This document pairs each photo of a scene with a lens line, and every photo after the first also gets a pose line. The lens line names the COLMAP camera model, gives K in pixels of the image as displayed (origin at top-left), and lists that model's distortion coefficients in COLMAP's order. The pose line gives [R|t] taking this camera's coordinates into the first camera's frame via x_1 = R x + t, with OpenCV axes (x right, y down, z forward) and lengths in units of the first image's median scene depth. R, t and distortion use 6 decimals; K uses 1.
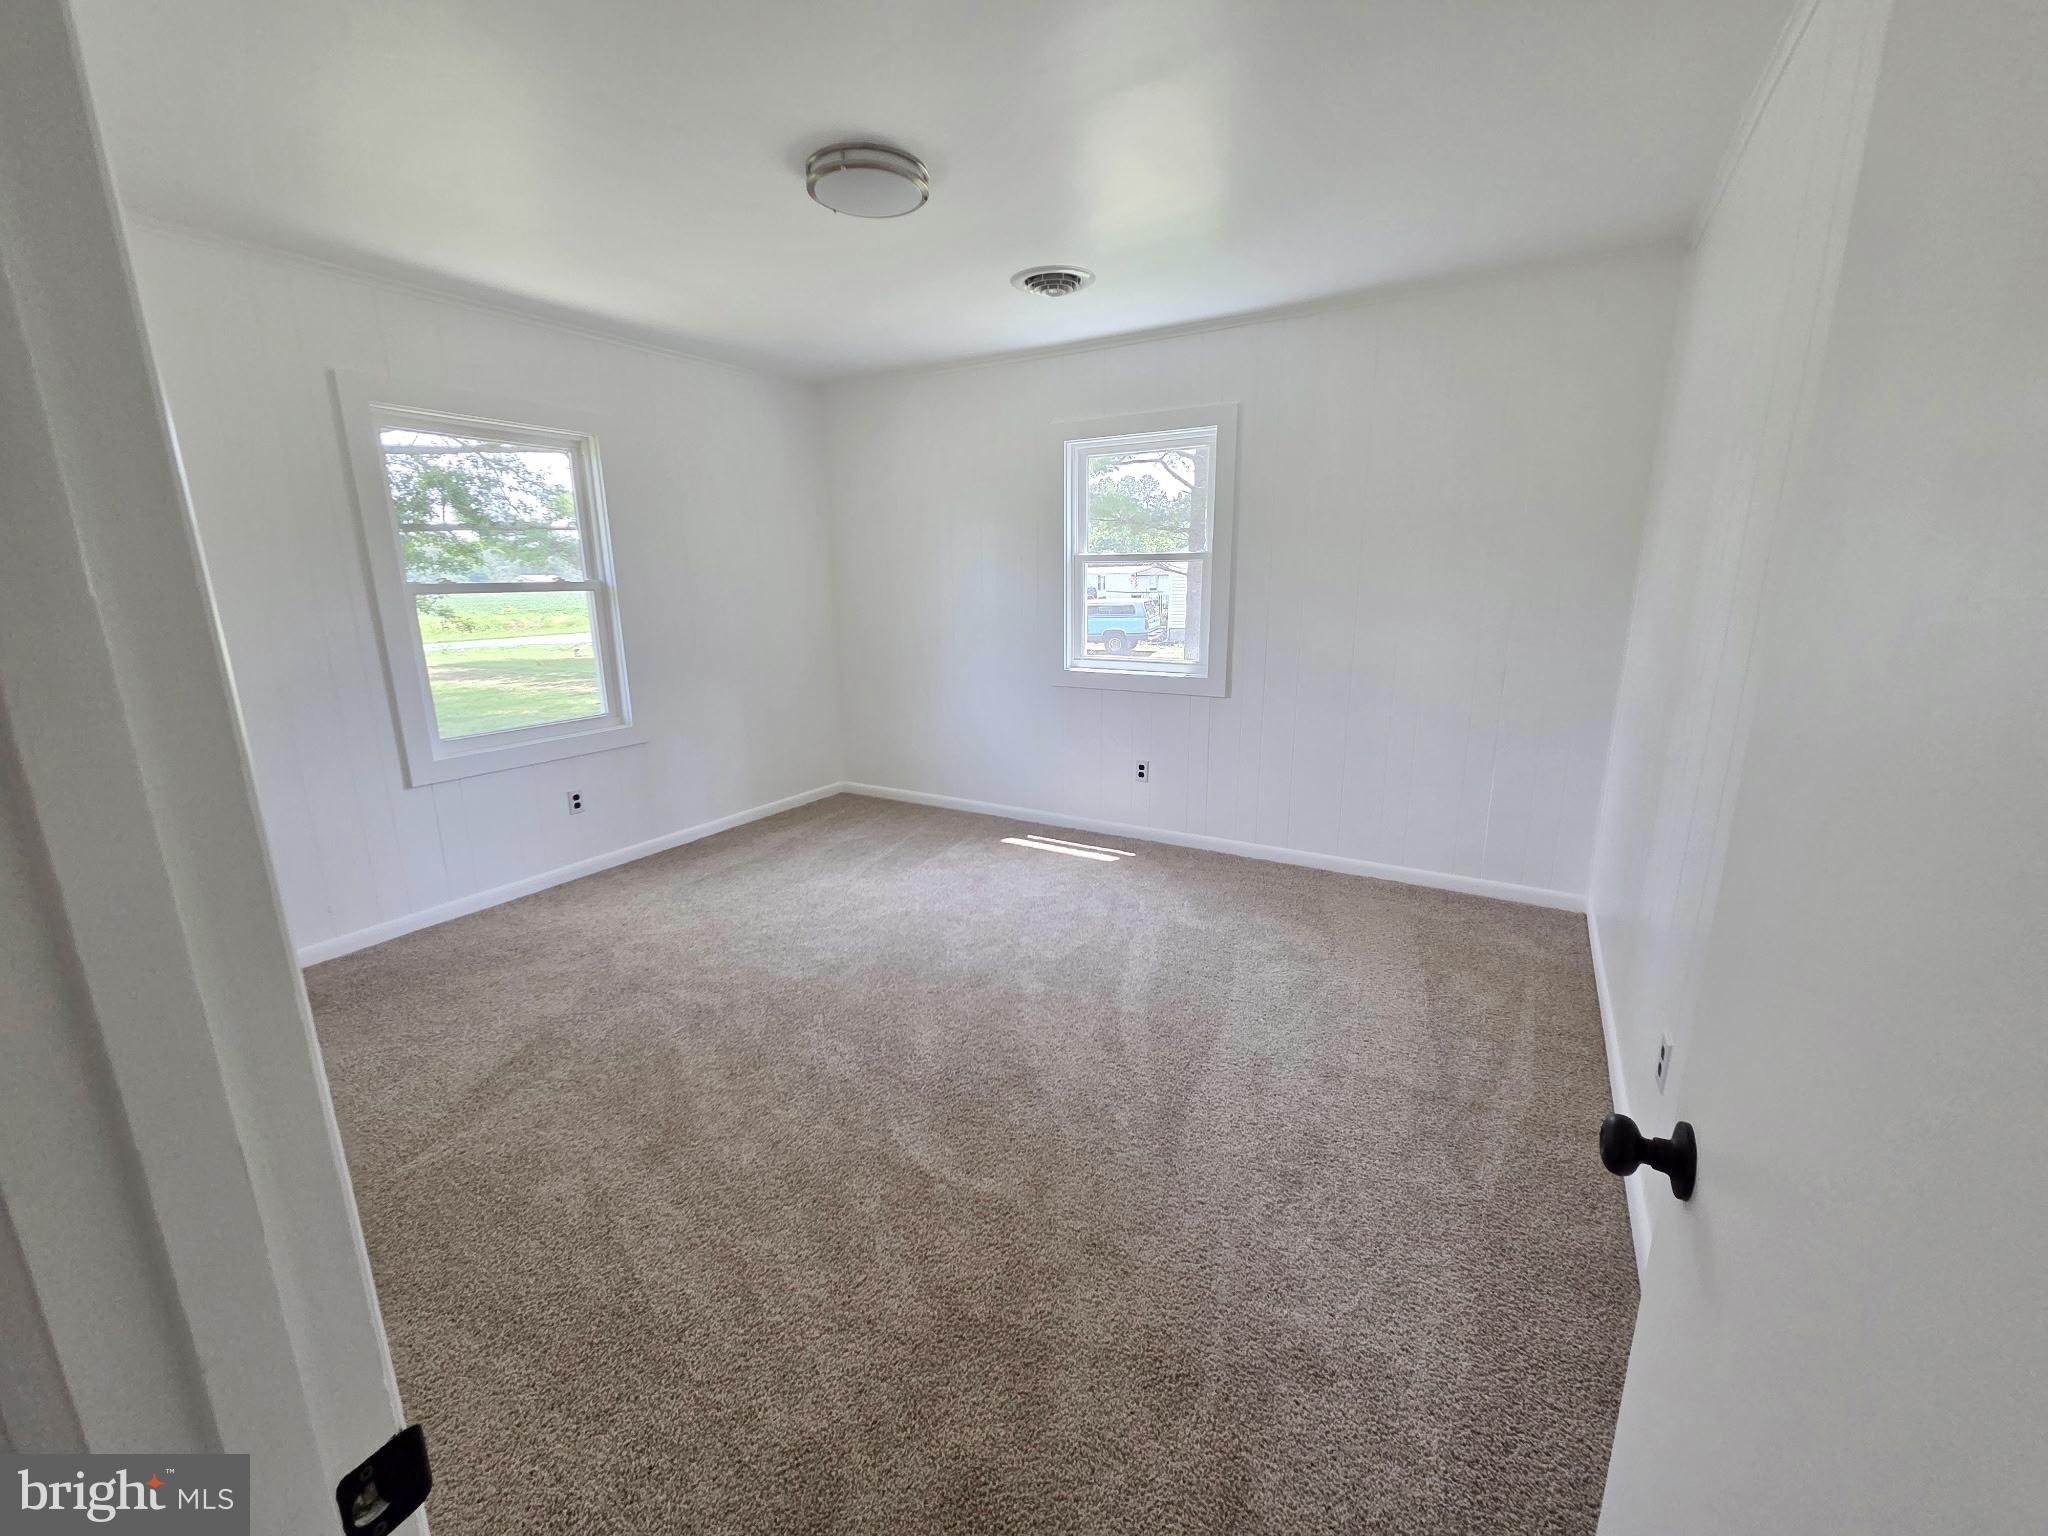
lens RADIAL K [[831.0, 0, 1018.0], [0, 831.0, 771.6], [0, 0, 1]] dist [-0.000259, 0.003867]
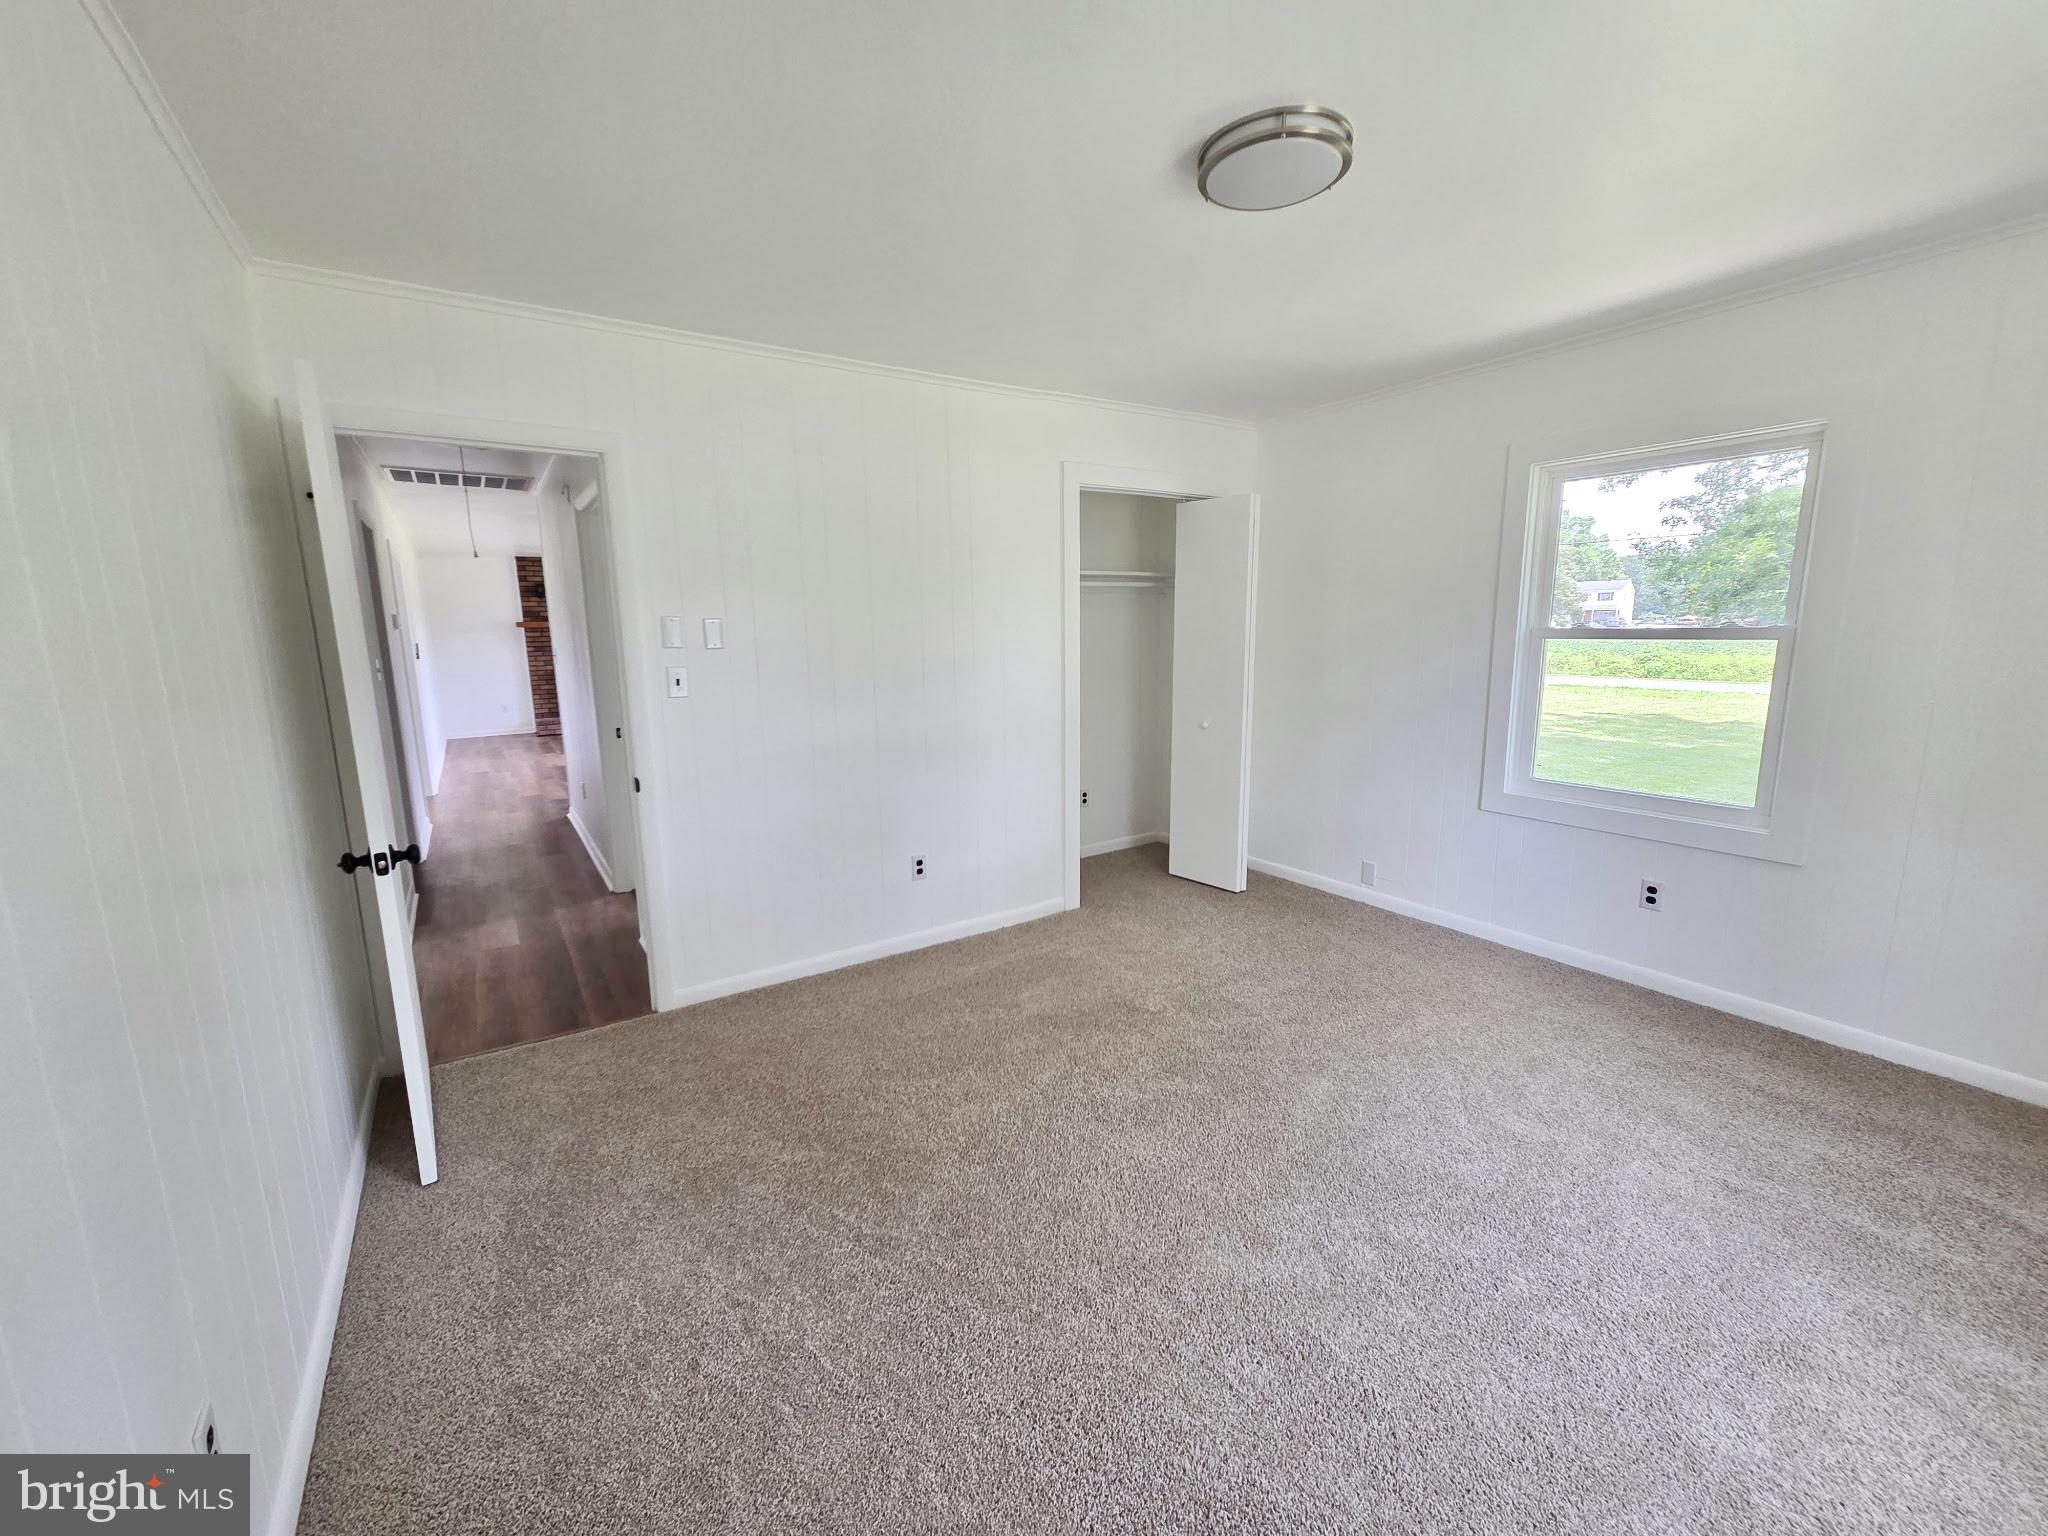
lens RADIAL K [[831.0, 0, 1018.0], [0, 831.0, 771.6], [0, 0, 1]] dist [-0.000259, 0.003867]
pose [[-0.429628, 0.174415, -0.886002, 0.436024], [-0.193274, 0.940671, 0.278896, -0.186473], [0.882080, 0.291062, -0.370429, 0.732209]]
